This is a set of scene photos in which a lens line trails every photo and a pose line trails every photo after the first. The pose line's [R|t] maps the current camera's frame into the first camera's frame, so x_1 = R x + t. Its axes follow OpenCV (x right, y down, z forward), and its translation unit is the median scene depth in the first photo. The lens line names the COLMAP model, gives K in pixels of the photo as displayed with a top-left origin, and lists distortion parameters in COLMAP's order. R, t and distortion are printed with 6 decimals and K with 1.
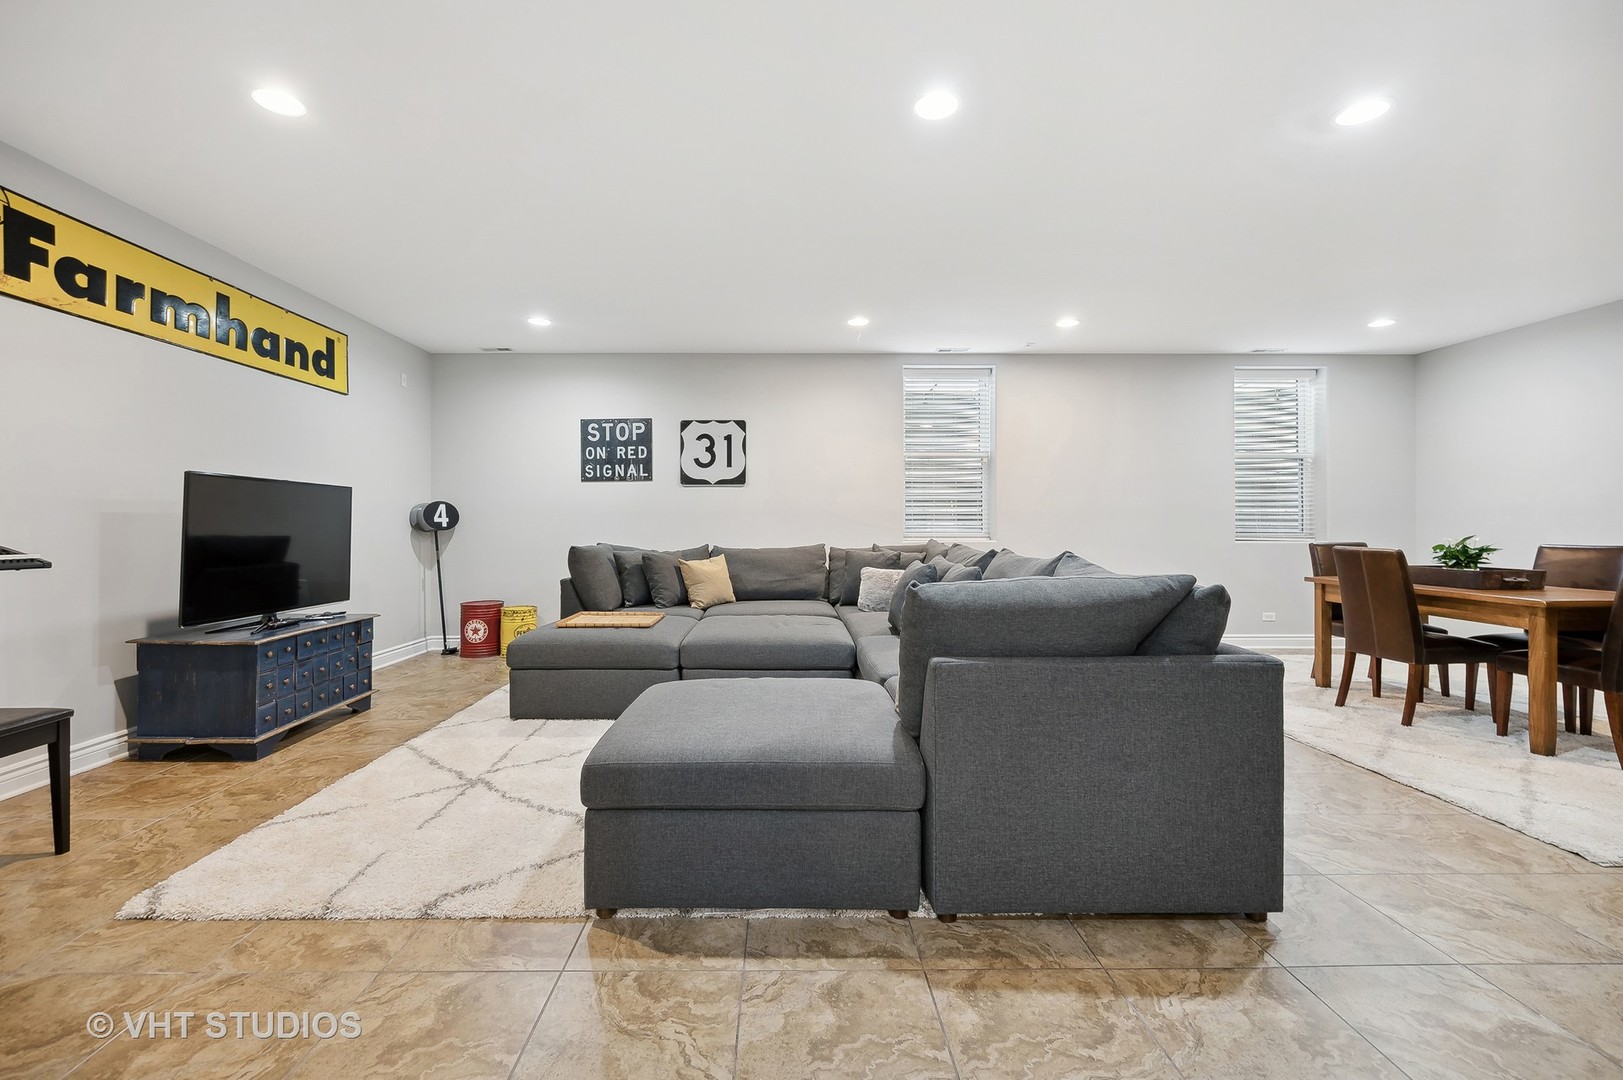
lens RADIAL K [[673.3, 0, 799.7], [0, 673.3, 526.9], [0, 0, 1]] dist [-0.000239, 0.000627]
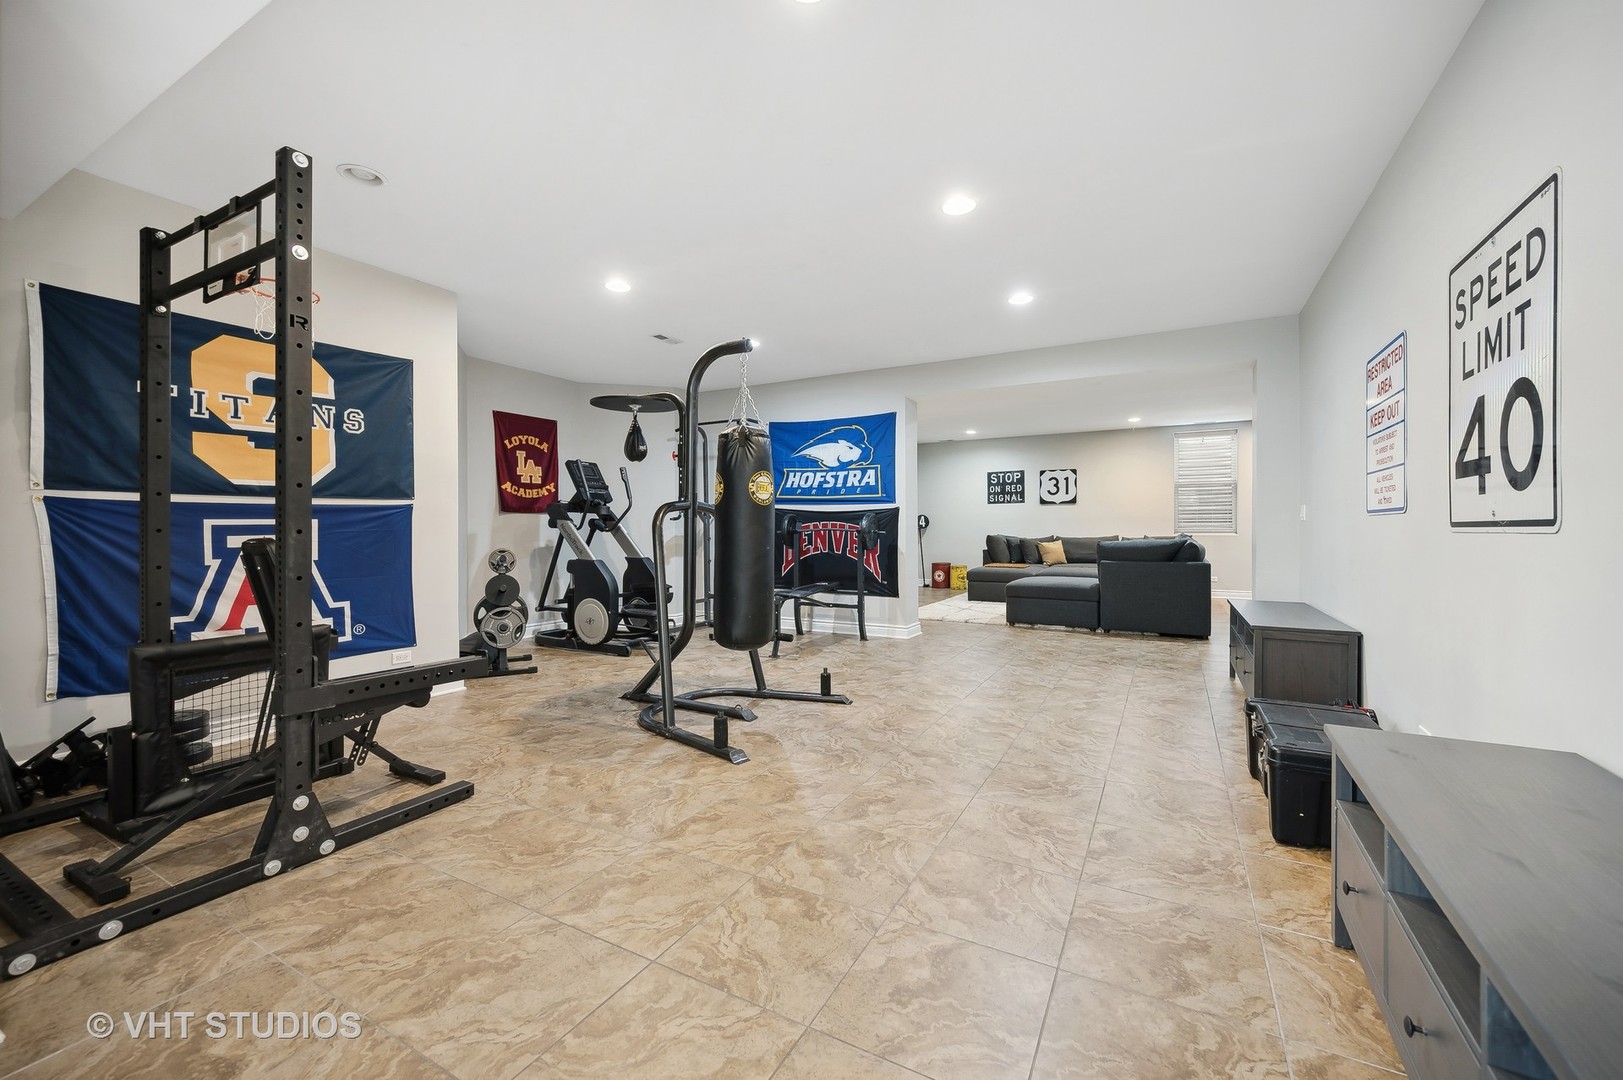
lens RADIAL K [[673.3, 0, 800.8], [0, 673.3, 529.4], [0, 0, 1]] dist [-0.000239, 0.000627]
pose [[0.857734, -0.002349, -0.514088, 0.222389], [0.002219, 0.999997, -0.000867, 0.008297], [0.514089, -0.000397, 0.857737, -0.984232]]
